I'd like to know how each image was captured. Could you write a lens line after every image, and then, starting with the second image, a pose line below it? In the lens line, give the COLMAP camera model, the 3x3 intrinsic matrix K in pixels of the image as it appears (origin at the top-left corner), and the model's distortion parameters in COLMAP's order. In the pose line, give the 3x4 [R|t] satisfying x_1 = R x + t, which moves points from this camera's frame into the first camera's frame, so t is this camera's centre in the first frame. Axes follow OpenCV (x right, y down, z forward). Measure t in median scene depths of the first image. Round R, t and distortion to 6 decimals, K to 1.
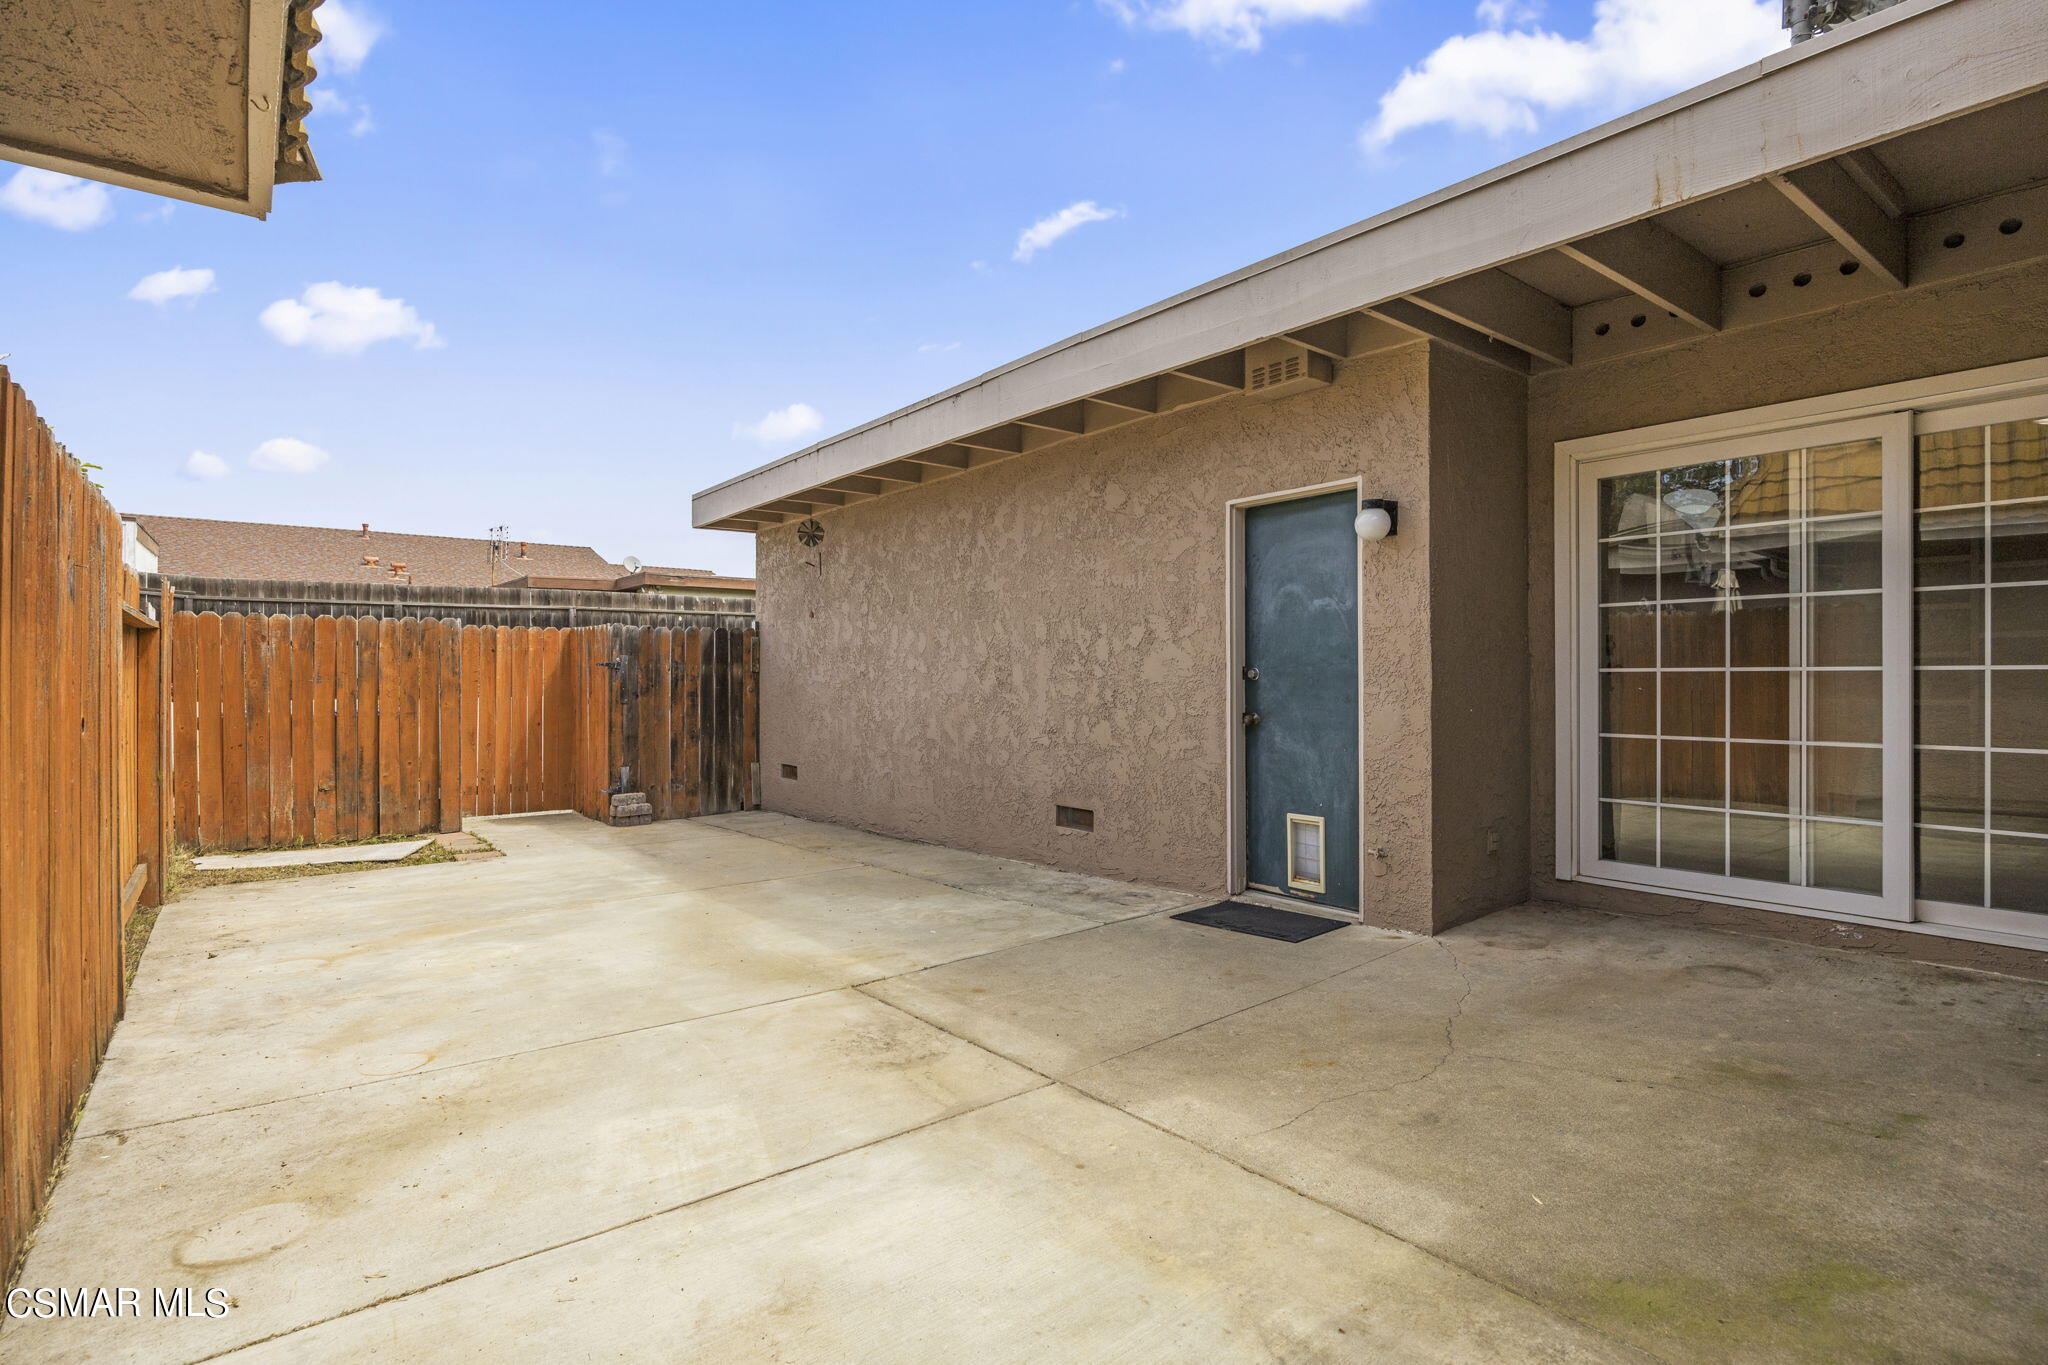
lens RADIAL K [[990.2, 0, 1013.9], [0, 990.2, 672.0], [0, 0, 1]] dist [-0.009365, 0.000177]
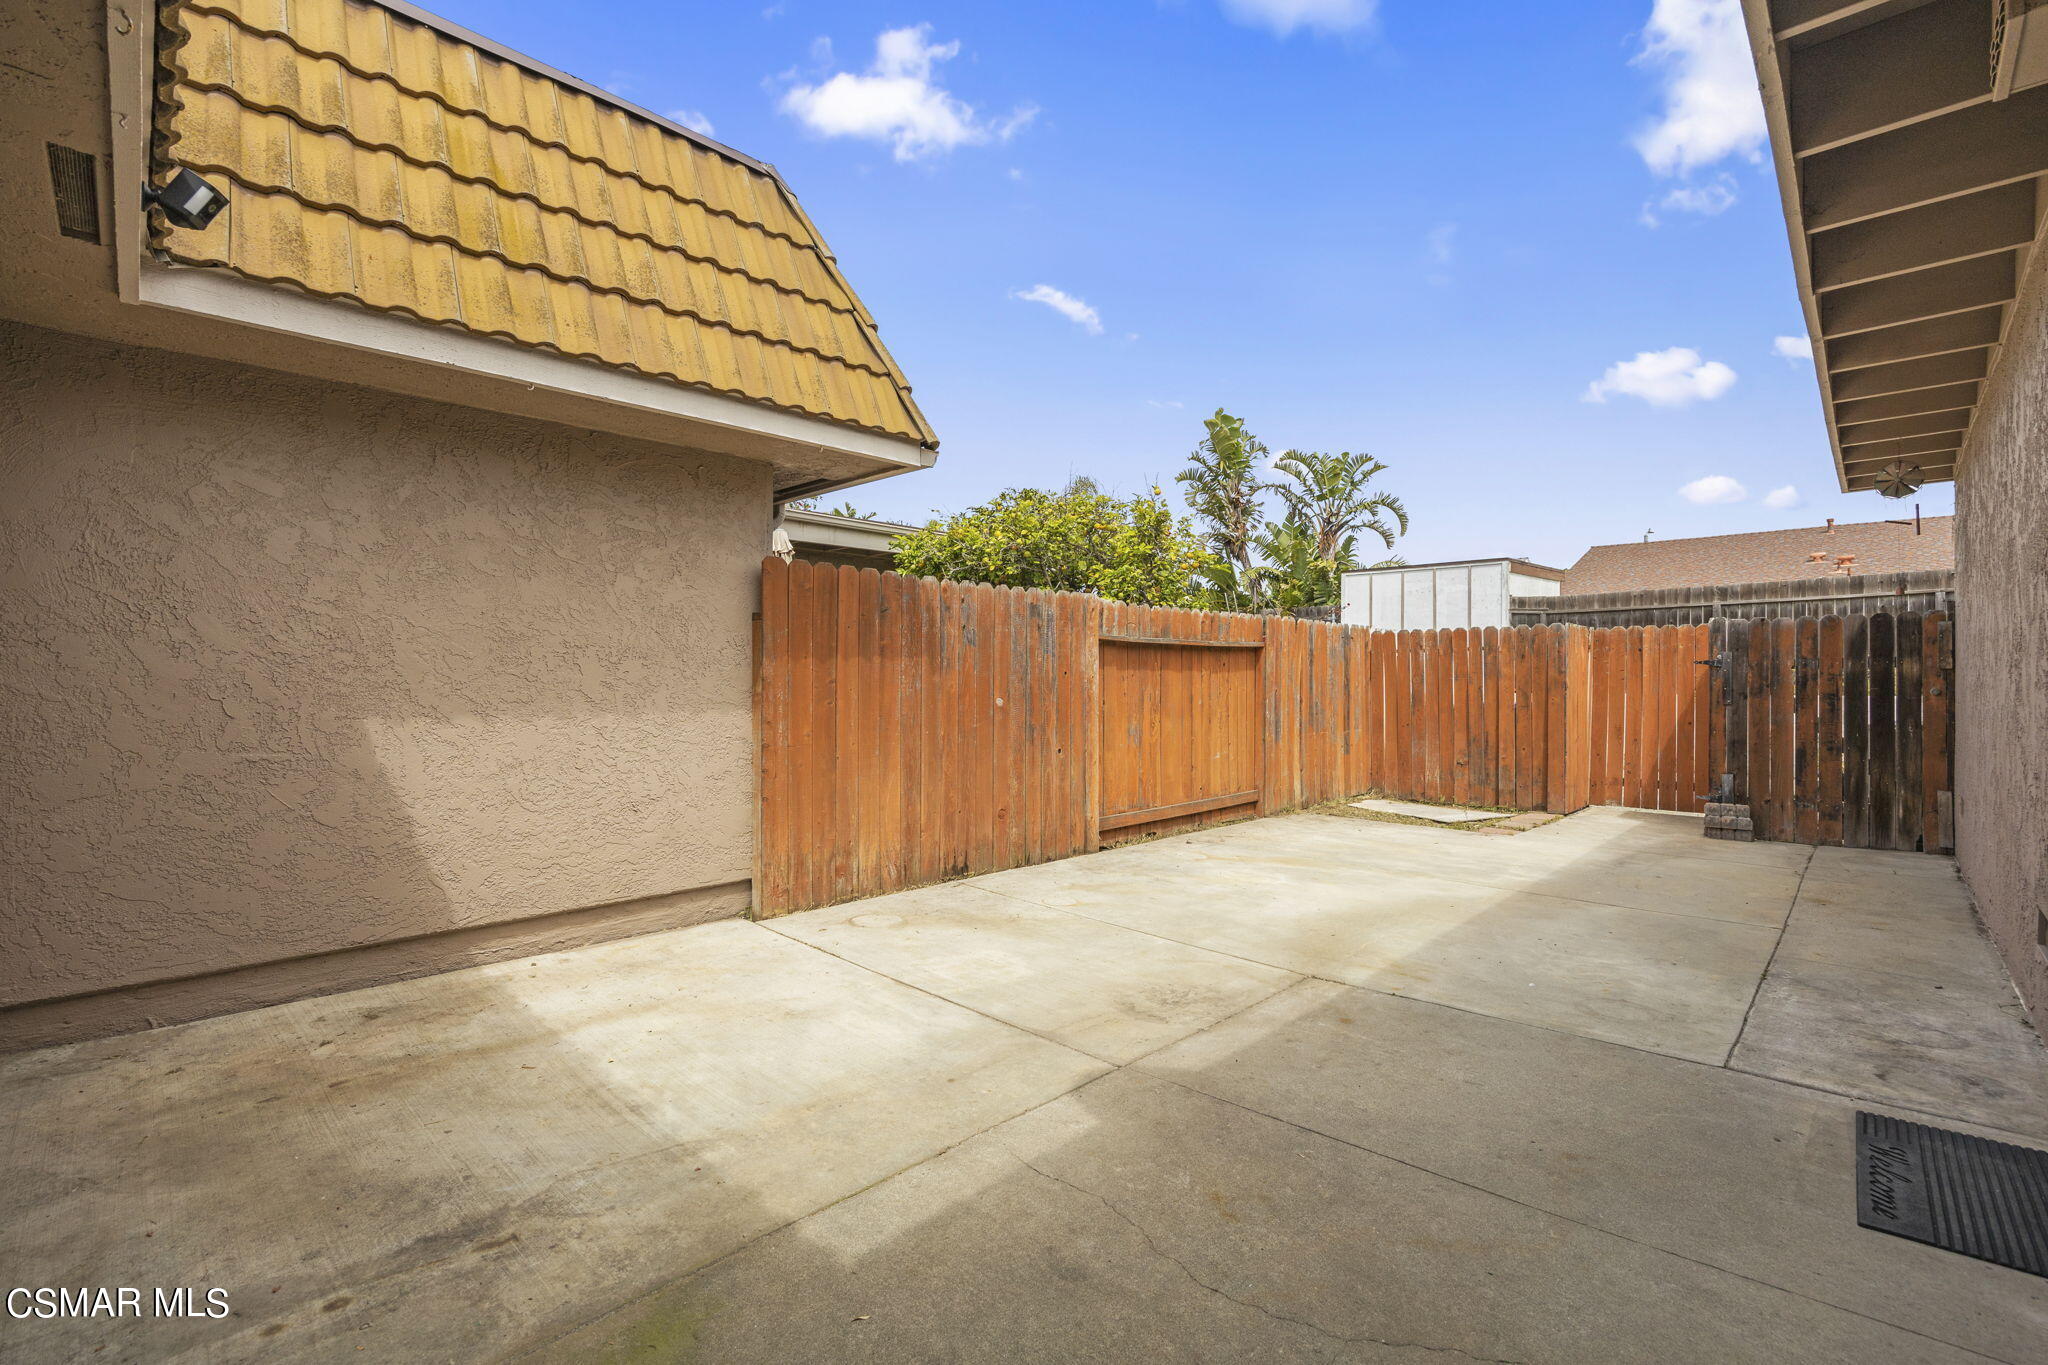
lens RADIAL K [[878.7, 0, 1032.5], [0, 878.7, 684.2], [0, 0, 1]] dist [-0.010499, 0.001220]
pose [[0.137173, 0.010424, -0.990492, 0.738286], [0.009029, 0.999890, 0.011773, -0.005114], [0.990506, -0.010558, 0.137064, 0.605317]]
